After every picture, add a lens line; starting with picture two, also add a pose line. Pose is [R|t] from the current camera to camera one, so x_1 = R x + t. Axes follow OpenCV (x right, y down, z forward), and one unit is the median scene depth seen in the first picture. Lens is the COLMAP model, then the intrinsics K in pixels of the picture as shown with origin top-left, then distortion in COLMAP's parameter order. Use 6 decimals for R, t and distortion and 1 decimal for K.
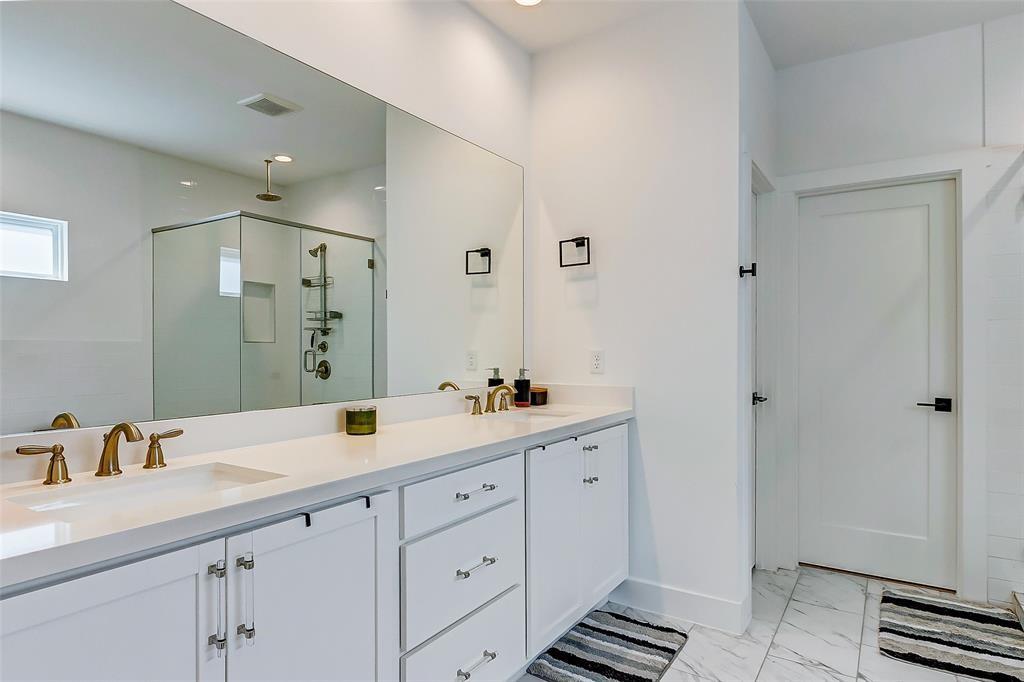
lens RADIAL K [[588.8, 0, 512.0], [0, 588.8, 341.0], [0, 0, 1]] dist [-0.002111, -0.000294]
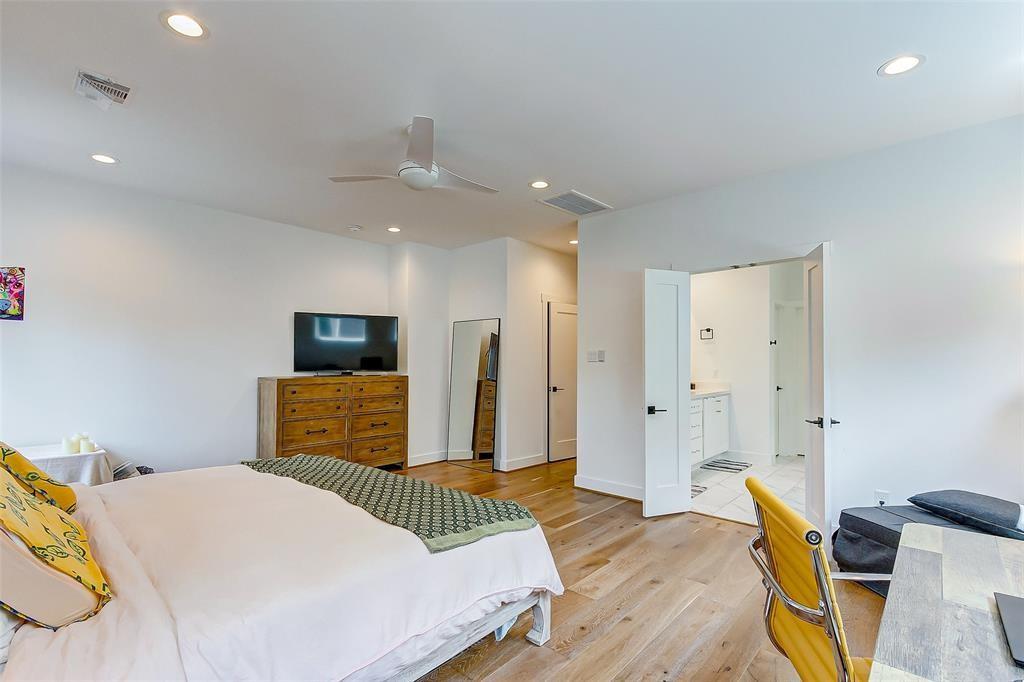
lens RADIAL K [[473.3, 0, 505.9], [0, 473.3, 352.9], [0, 0, 1]] dist [0.001970, -0.000065]
pose [[0.988881, 0.003102, -0.148678, -0.522417], [-0.005888, 0.999815, -0.018304, -0.015937], [0.148593, 0.018976, 0.988716, -1.414706]]
